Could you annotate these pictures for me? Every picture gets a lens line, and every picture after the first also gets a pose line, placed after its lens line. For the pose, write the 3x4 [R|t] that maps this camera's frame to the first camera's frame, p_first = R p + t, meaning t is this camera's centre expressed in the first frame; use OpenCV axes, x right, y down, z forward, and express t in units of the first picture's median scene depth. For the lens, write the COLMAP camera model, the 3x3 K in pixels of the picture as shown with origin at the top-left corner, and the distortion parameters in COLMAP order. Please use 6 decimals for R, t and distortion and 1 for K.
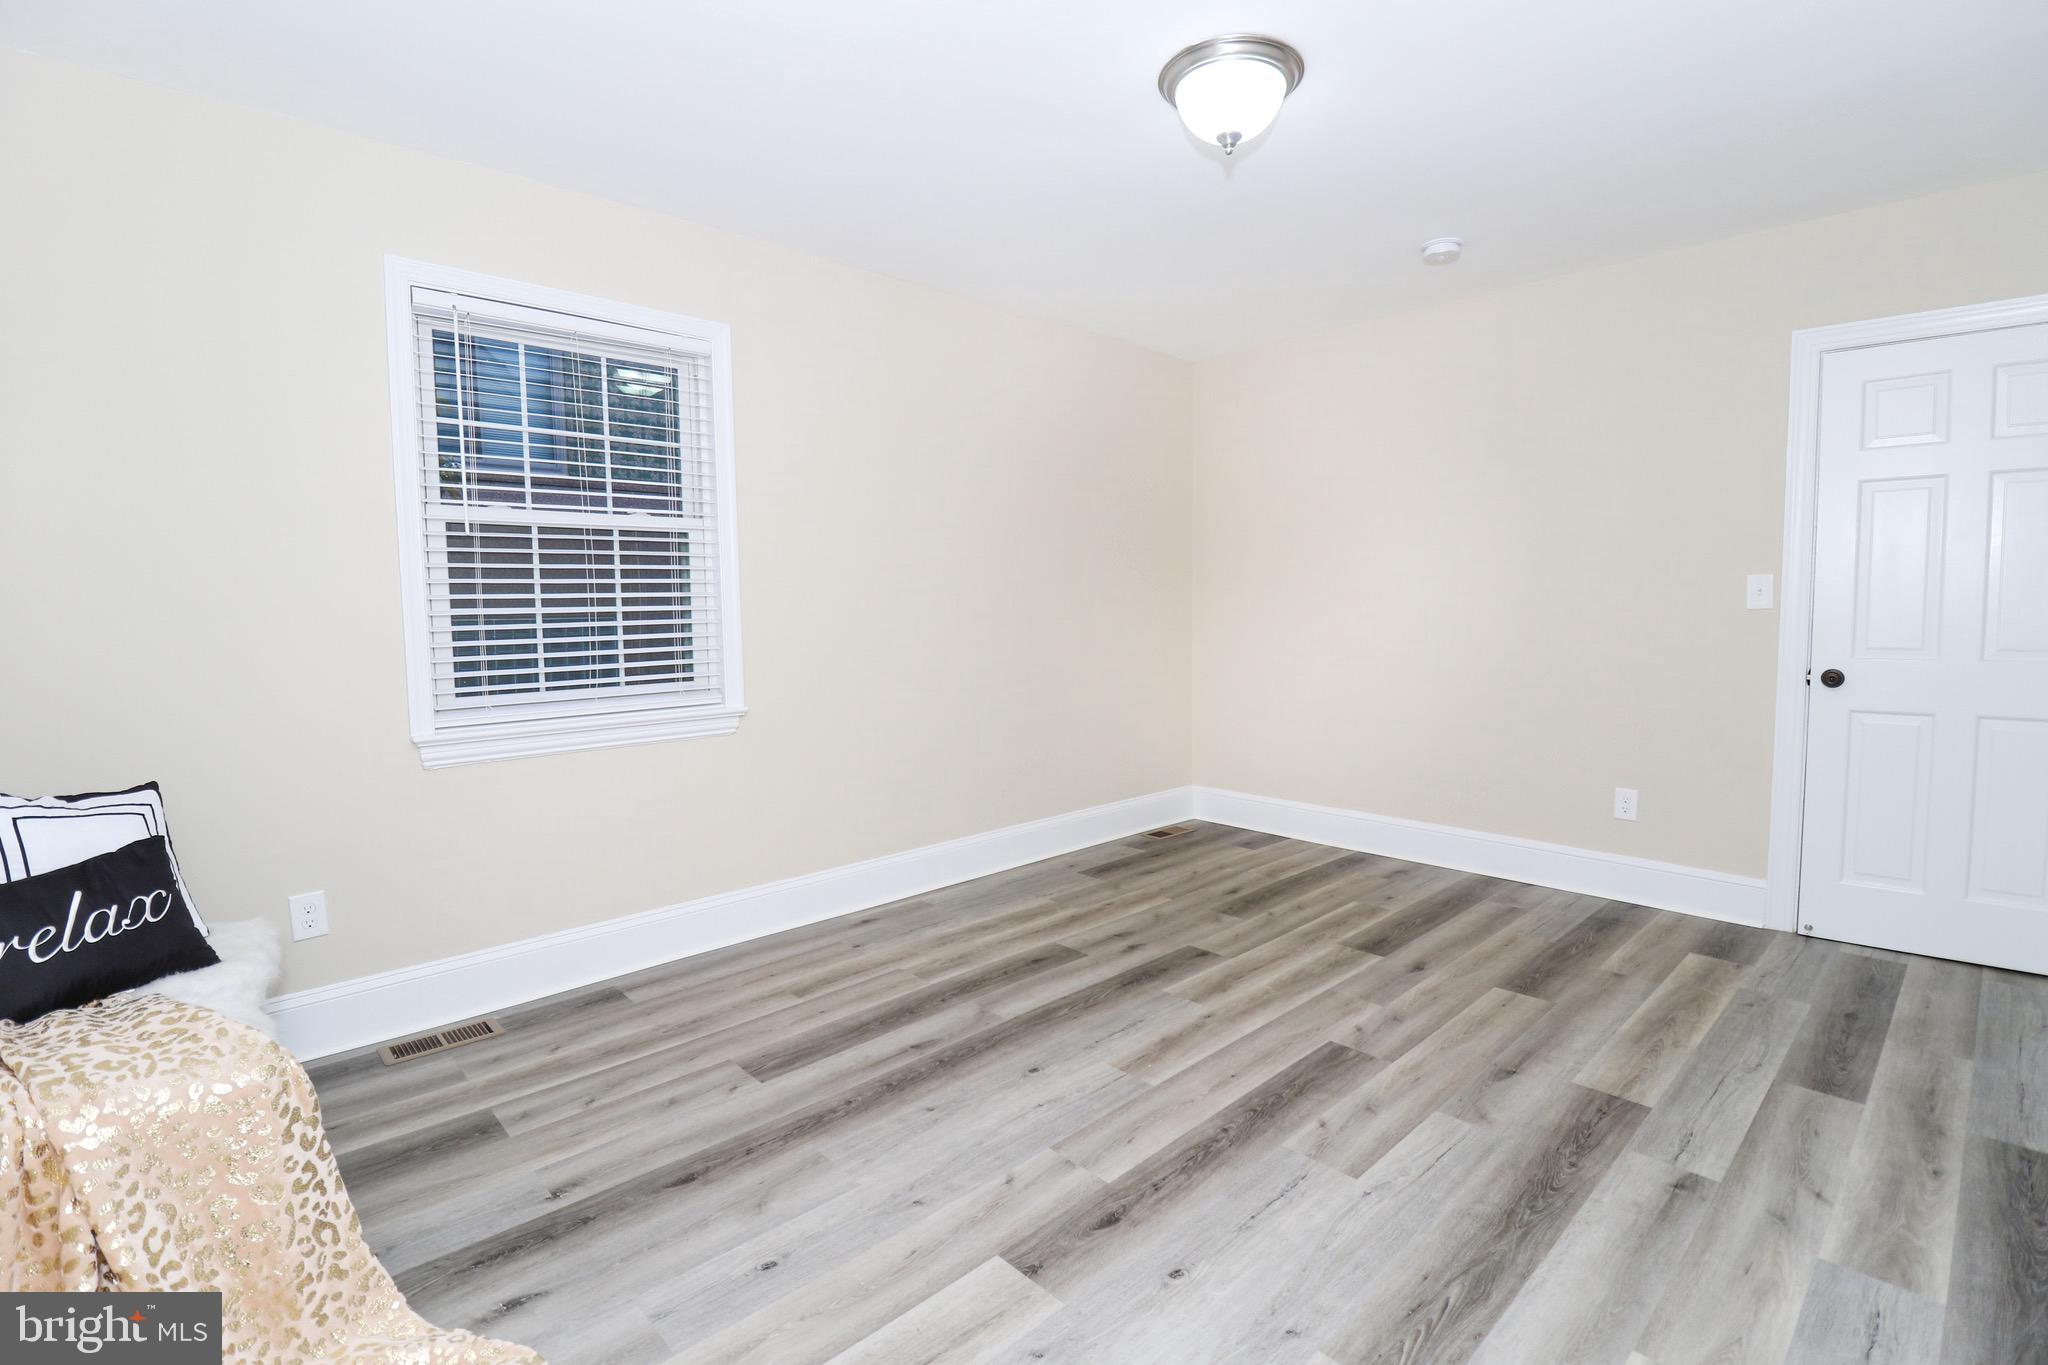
lens RADIAL K [[950.1, 0, 1026.8], [0, 950.1, 676.9], [0, 0, 1]] dist [0.003191, -0.016668]
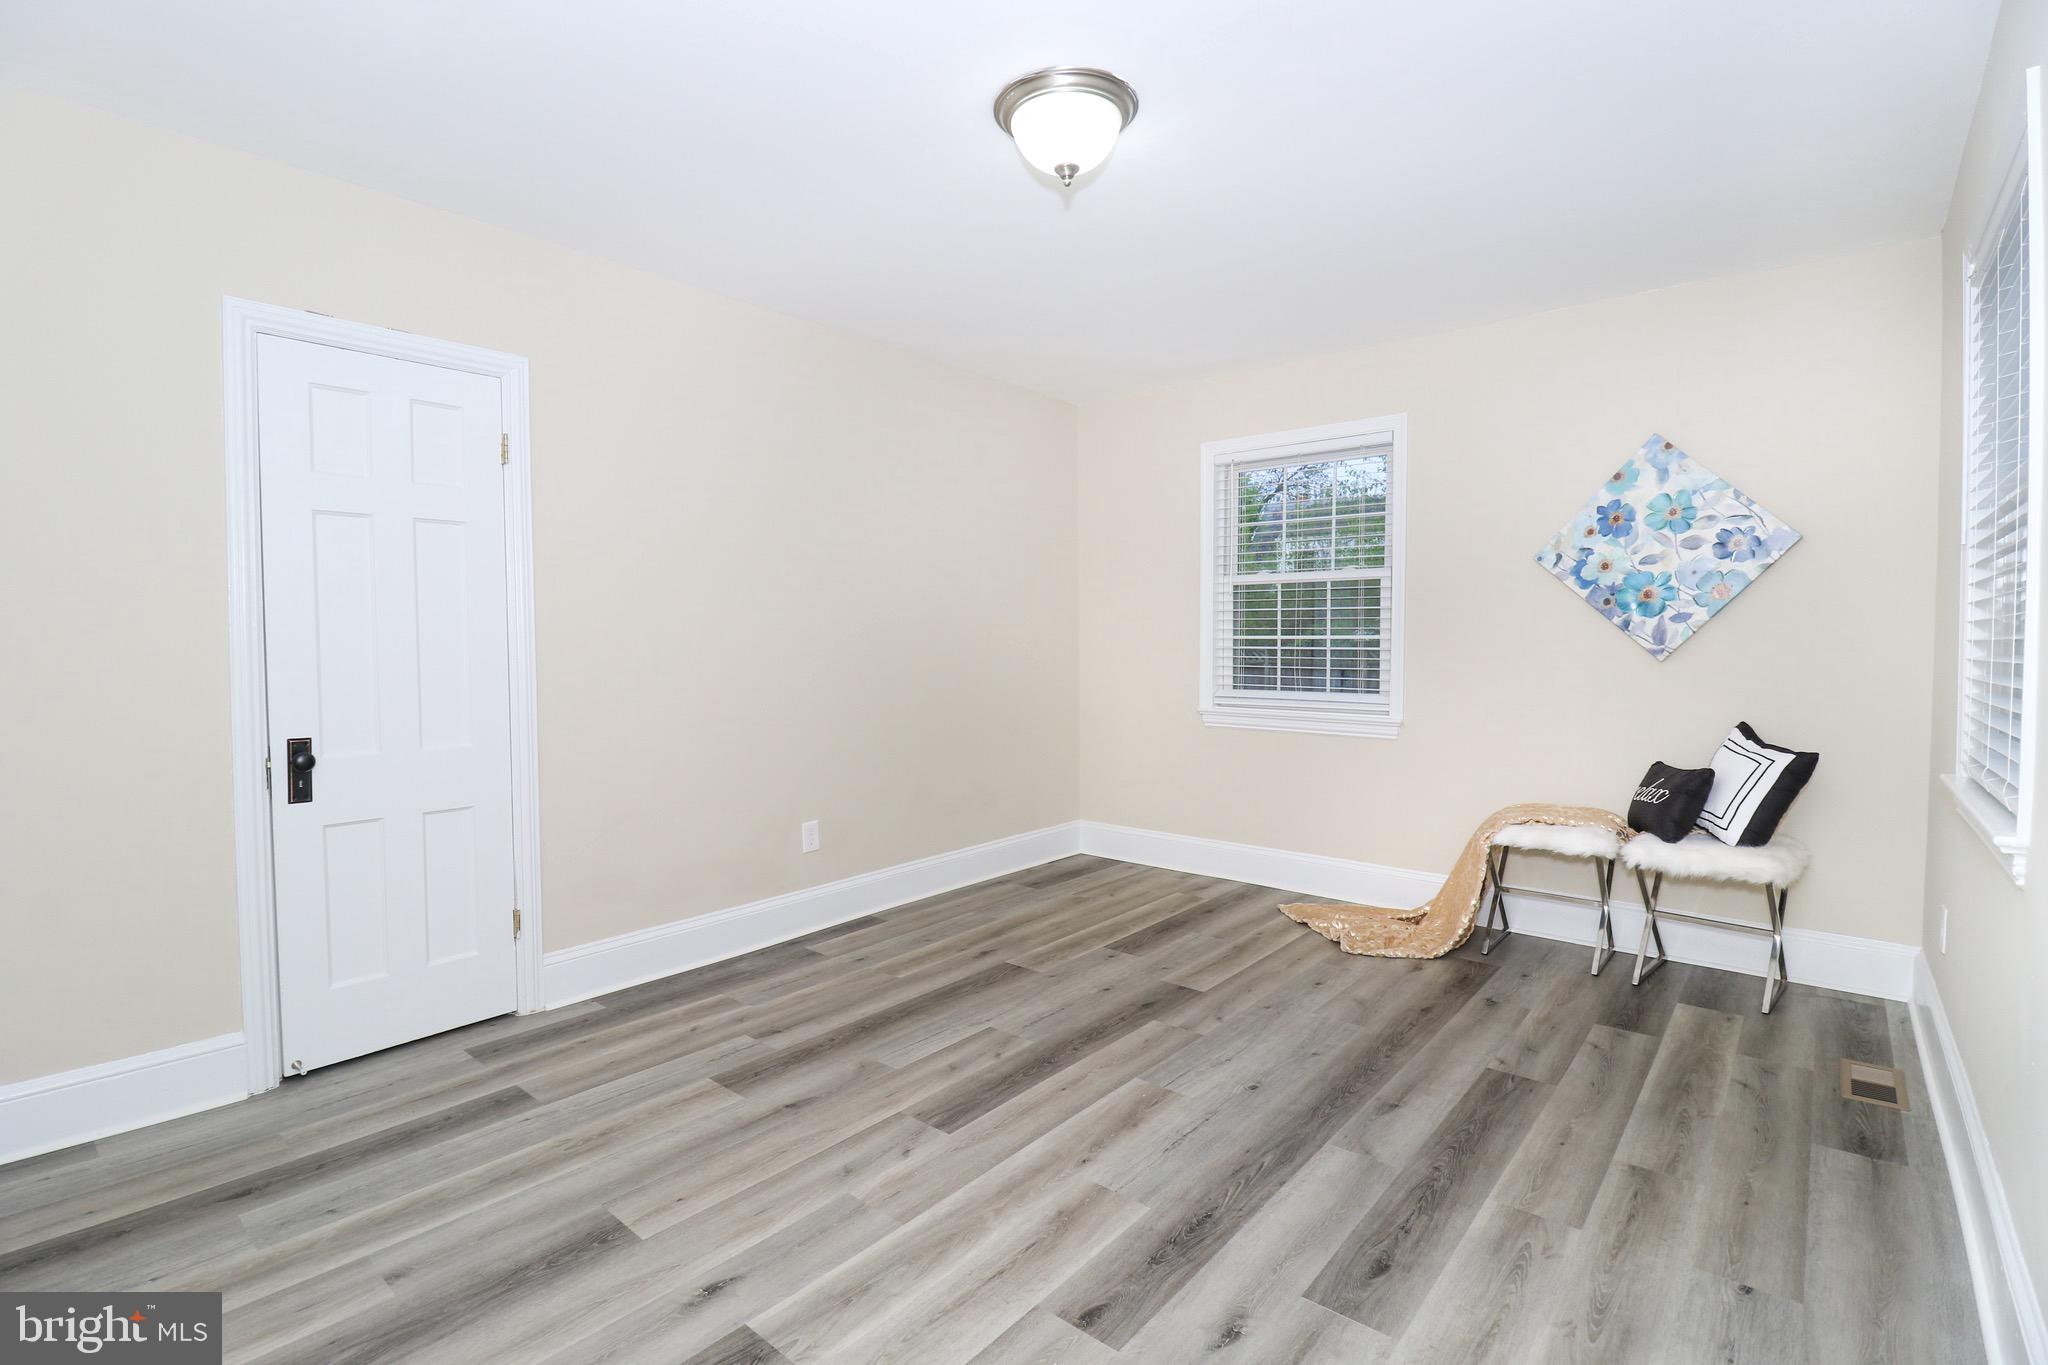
lens RADIAL K [[950.1, 0, 1026.8], [0, 950.1, 676.9], [0, 0, 1]] dist [0.003191, -0.016668]
pose [[-0.993817, 0.016619, -0.109778, 0.354351], [0.003643, 0.993082, 0.117363, -0.149357], [0.110969, 0.116238, -0.987003, 1.918027]]
